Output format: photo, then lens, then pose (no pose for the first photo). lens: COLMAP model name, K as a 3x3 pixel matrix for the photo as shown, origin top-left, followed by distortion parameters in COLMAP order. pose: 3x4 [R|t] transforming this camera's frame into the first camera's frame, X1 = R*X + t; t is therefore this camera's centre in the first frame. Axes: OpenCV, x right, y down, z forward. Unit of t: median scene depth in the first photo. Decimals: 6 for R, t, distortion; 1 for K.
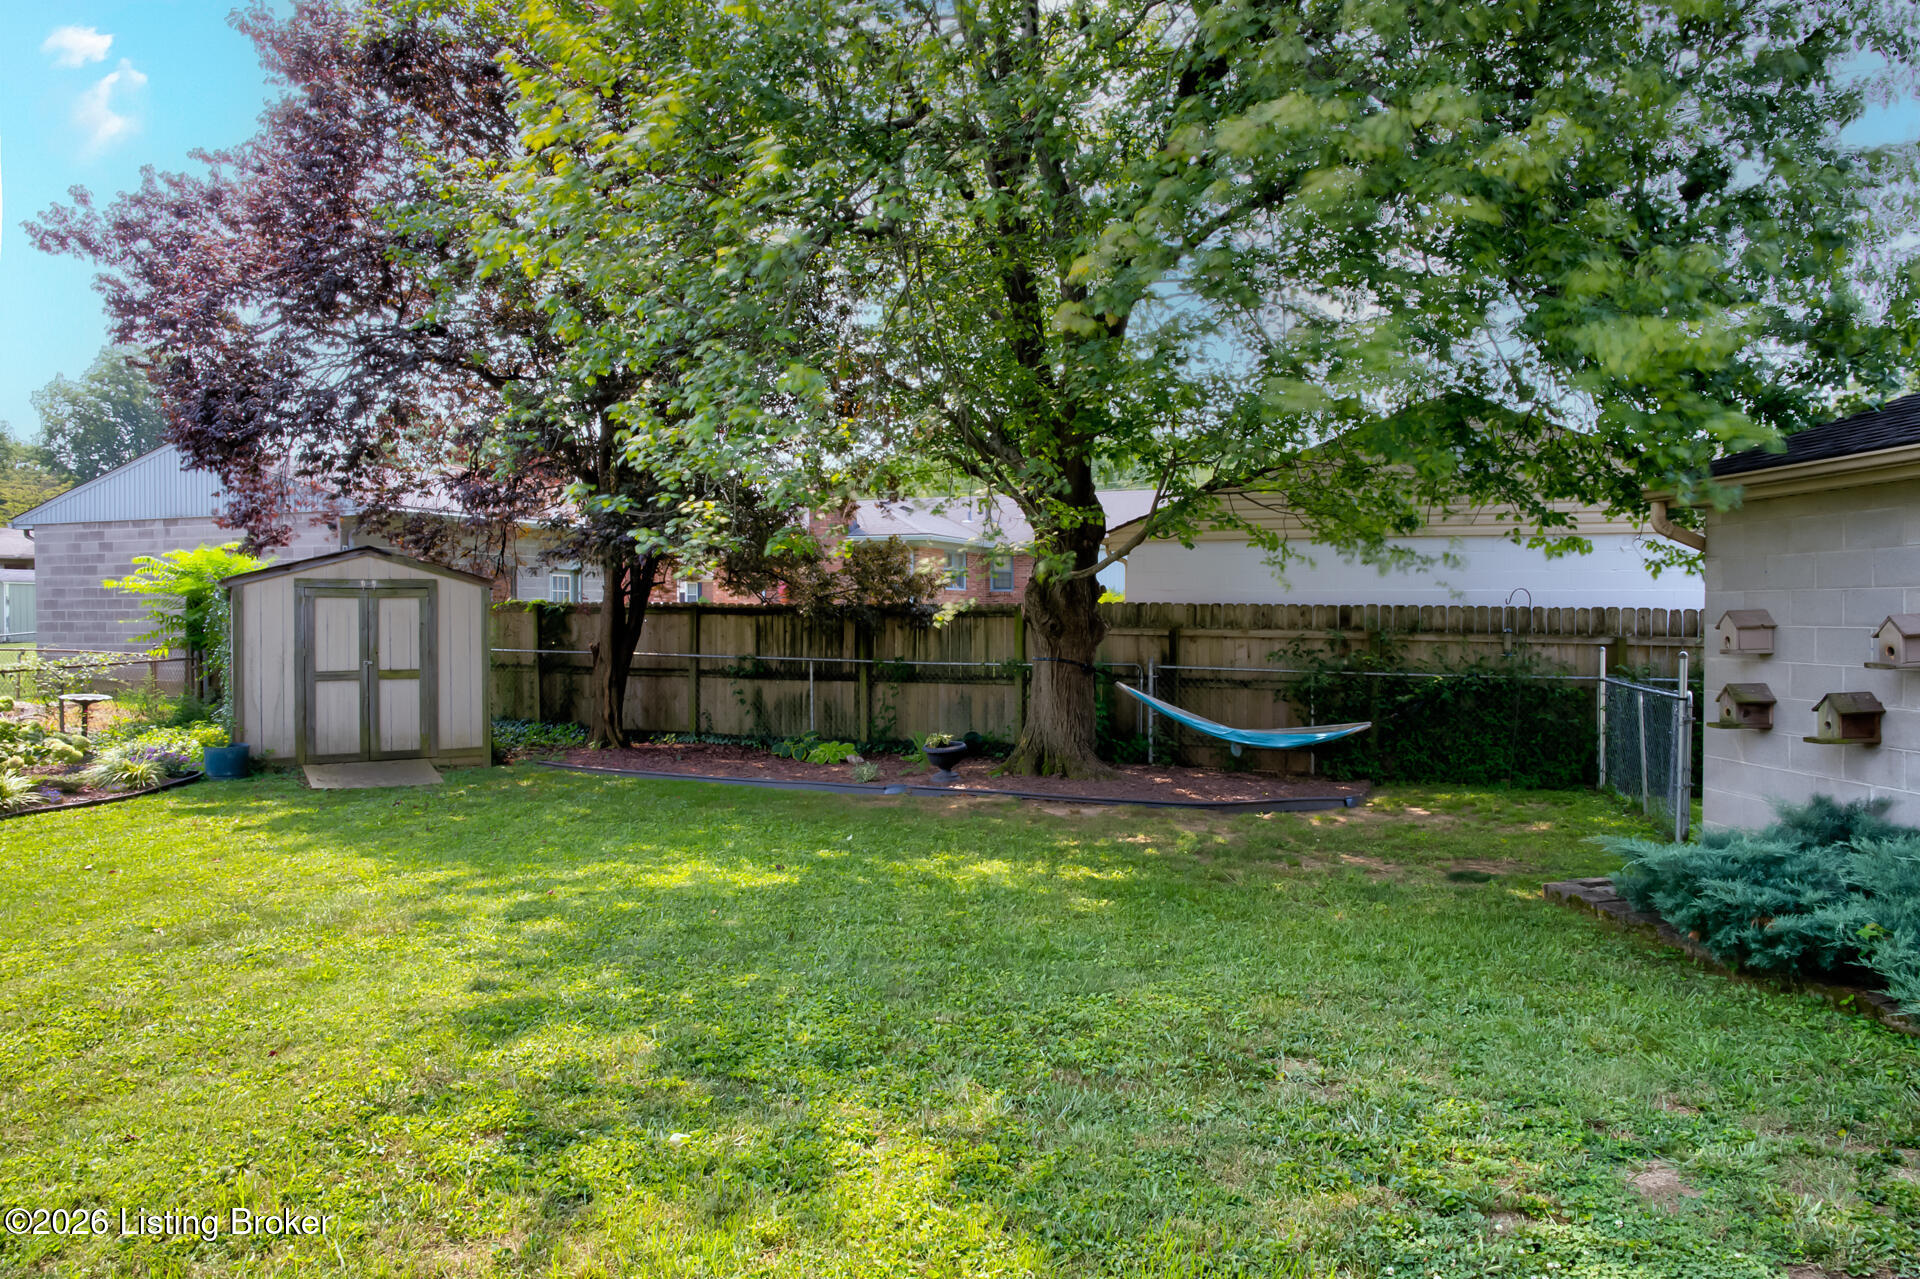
lens RADIAL K [[1302.7, 0, 959.6], [0, 1302.7, 630.9], [0, 0, 1]] dist [-0.039242, 0.028282]
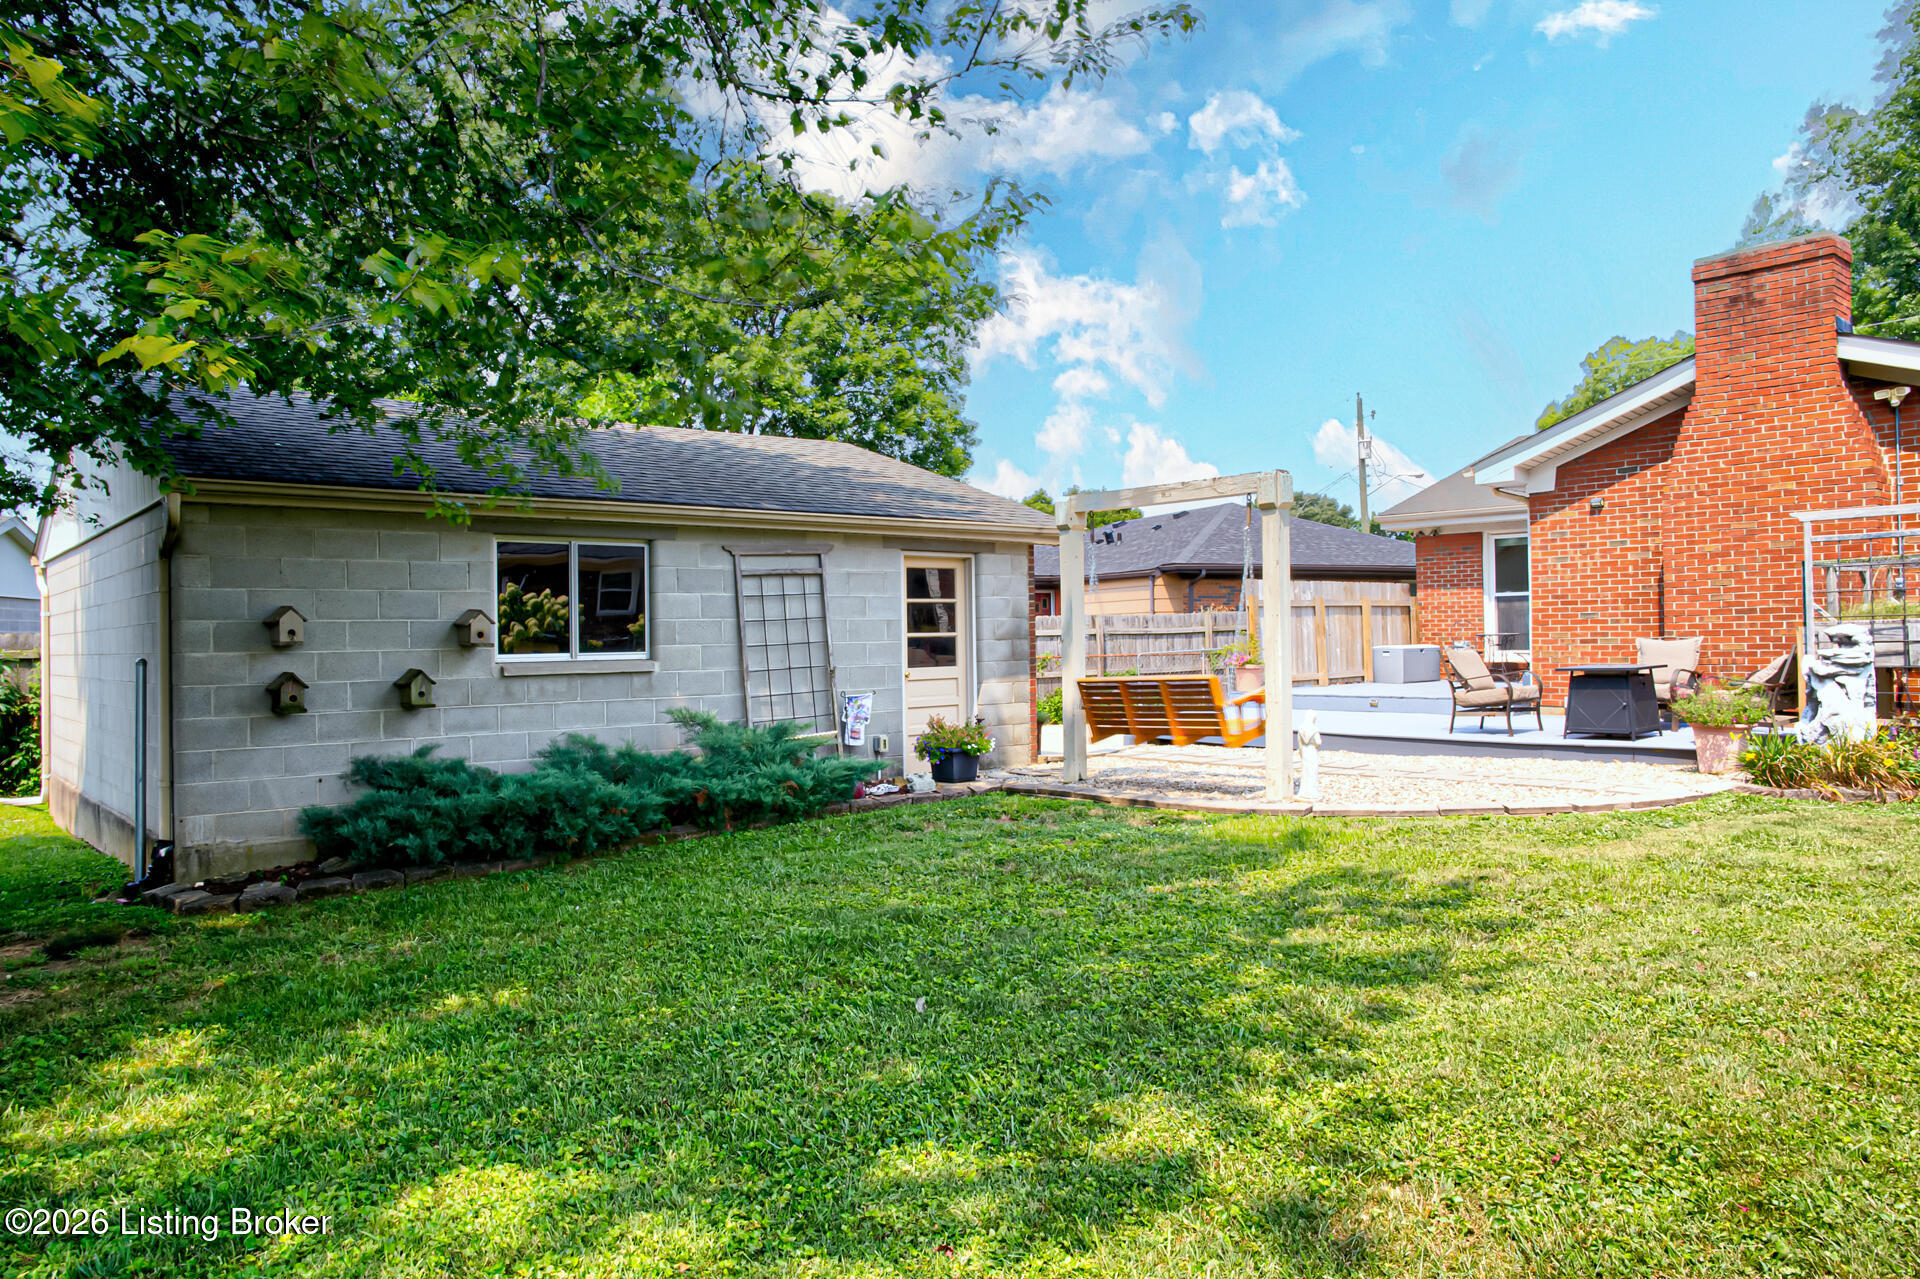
lens RADIAL K [[1302.7, 0, 950.7], [0, 1302.7, 628.8], [0, 0, 1]] dist [-0.039242, 0.028282]
pose [[-0.614673, 0.011618, 0.788696, -0.620524], [0.025431, 0.999664, 0.005094, 0.012581], [-0.788372, 0.023188, -0.614762, 1.244033]]
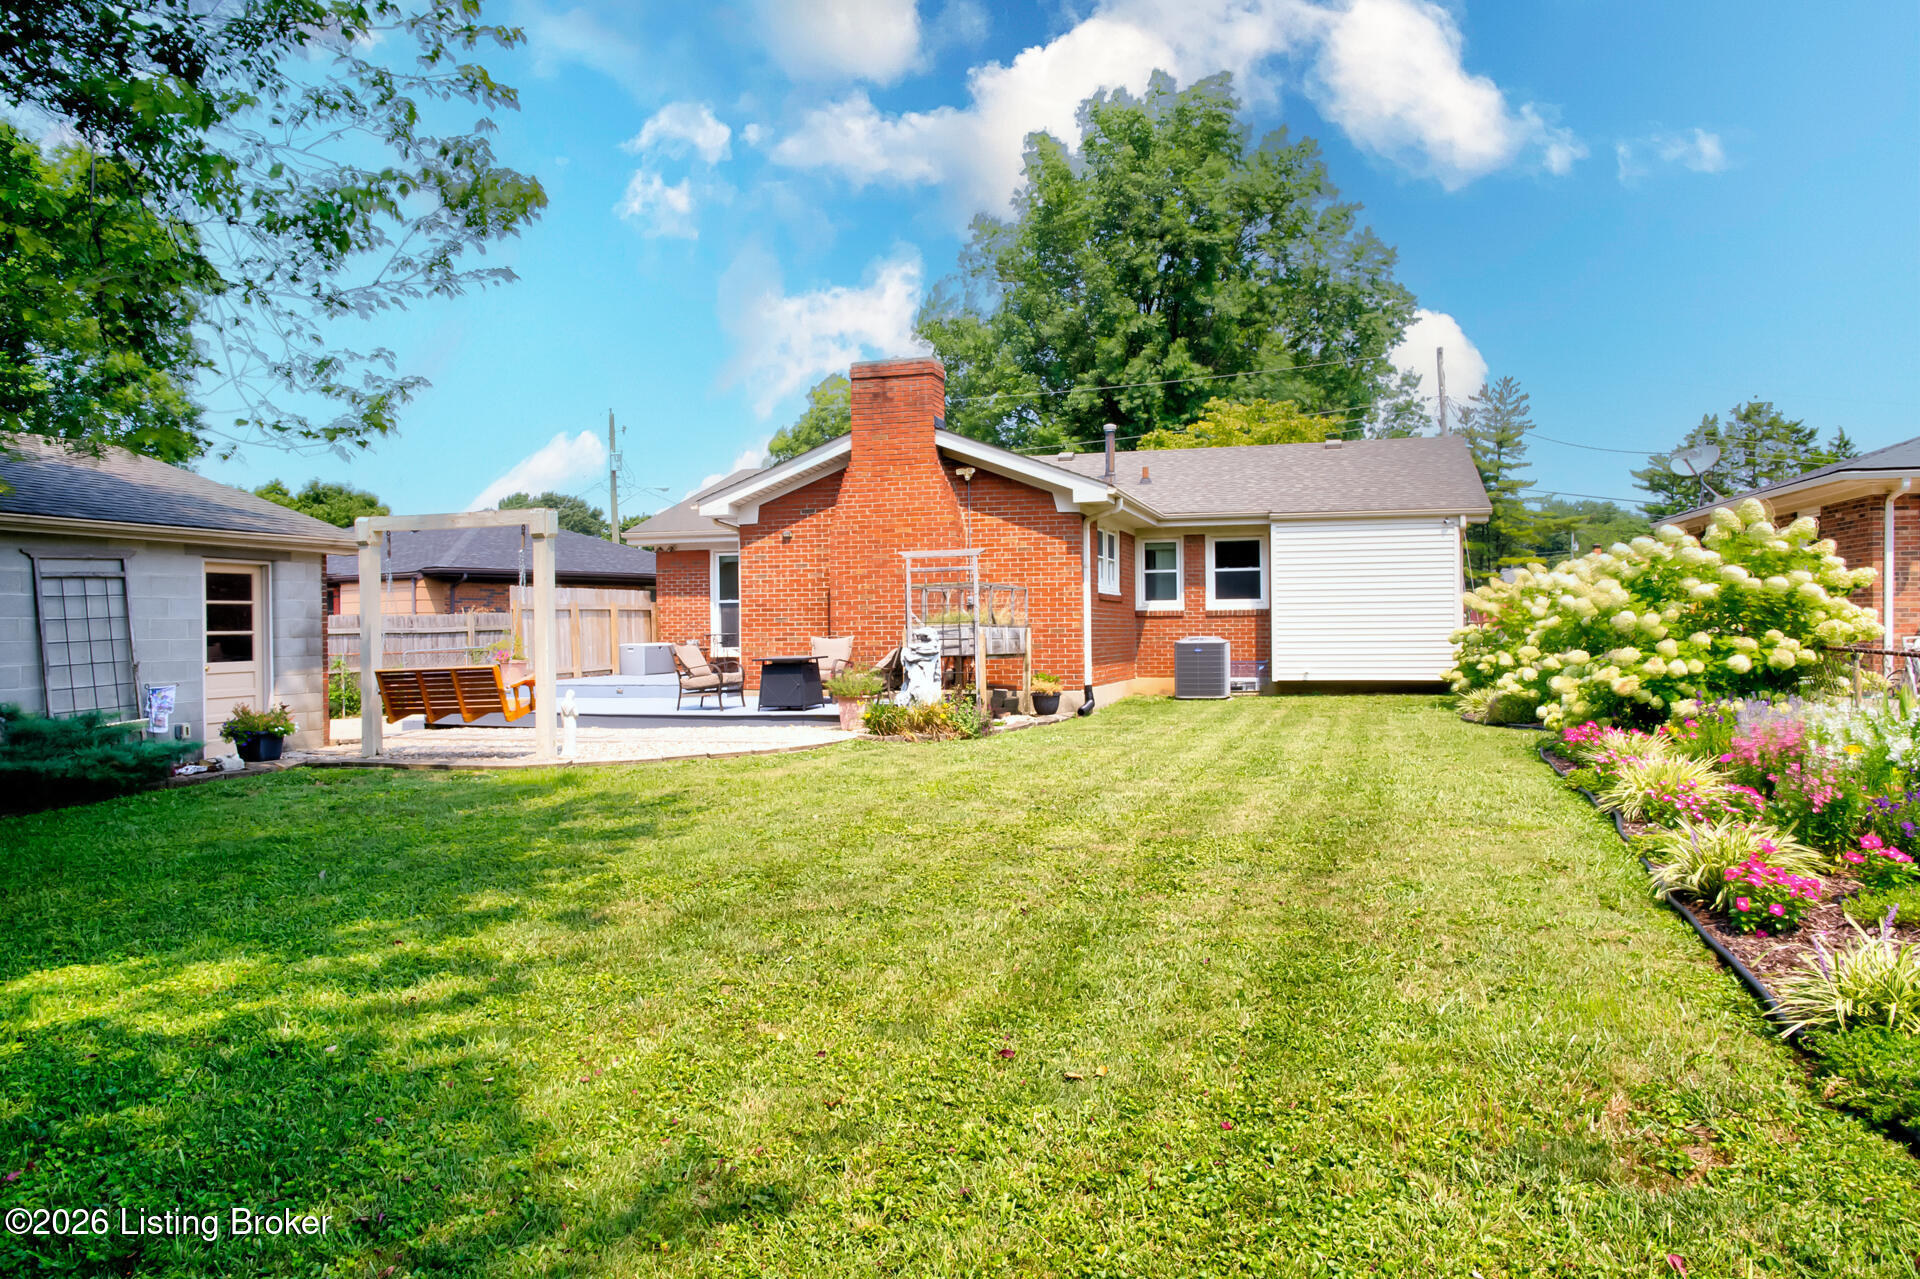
lens RADIAL K [[1302.7, 0, 960.2], [0, 1302.7, 630.1], [0, 0, 1]] dist [-0.039242, 0.028282]
pose [[-0.942619, 0.007706, 0.333780, -0.884162], [0.014374, 0.999743, 0.017514, 0.006913], [-0.333560, 0.021307, -0.942488, 1.620235]]
